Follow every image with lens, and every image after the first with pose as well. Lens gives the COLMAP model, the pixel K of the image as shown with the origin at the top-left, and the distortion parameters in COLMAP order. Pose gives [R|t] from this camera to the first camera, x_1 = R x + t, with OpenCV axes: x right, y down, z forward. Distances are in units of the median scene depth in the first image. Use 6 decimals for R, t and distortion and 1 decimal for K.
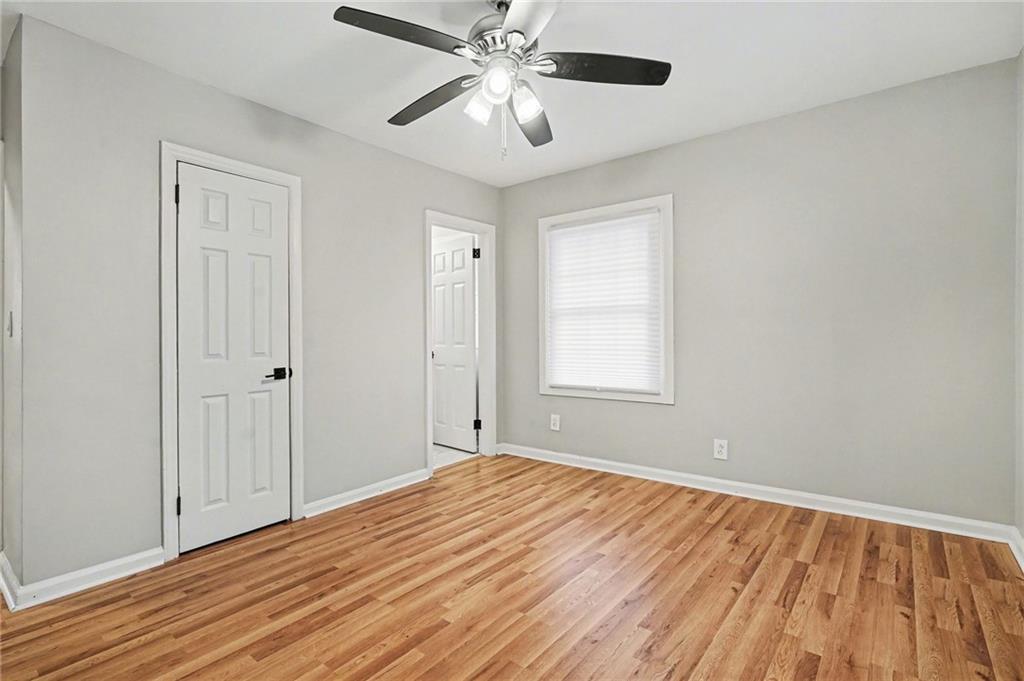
lens RADIAL K [[486.5, 0, 518.2], [0, 486.5, 341.3], [0, 0, 1]] dist [0.006021, 0.002431]
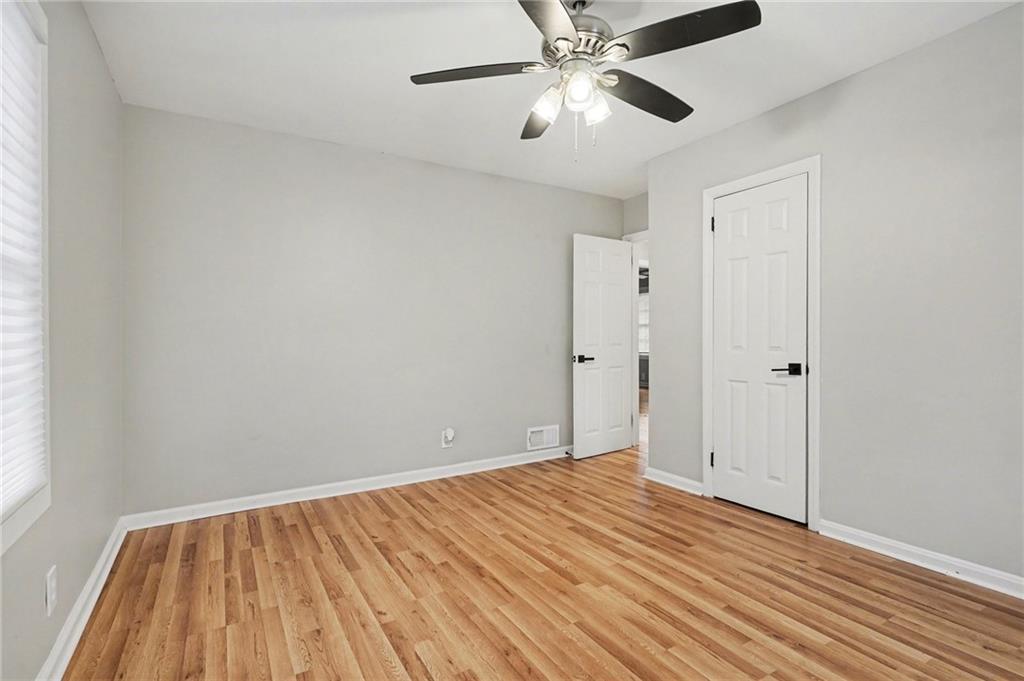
lens RADIAL K [[534.5, 0, 525.2], [0, 534.5, 332.3], [0, 0, 1]] dist [0.019668, 0.000825]
pose [[-0.373383, 0.007431, -0.927647, 0.716024], [0.006631, 0.999964, 0.005342, -0.017402], [0.927653, -0.004156, -0.373419, 0.909134]]
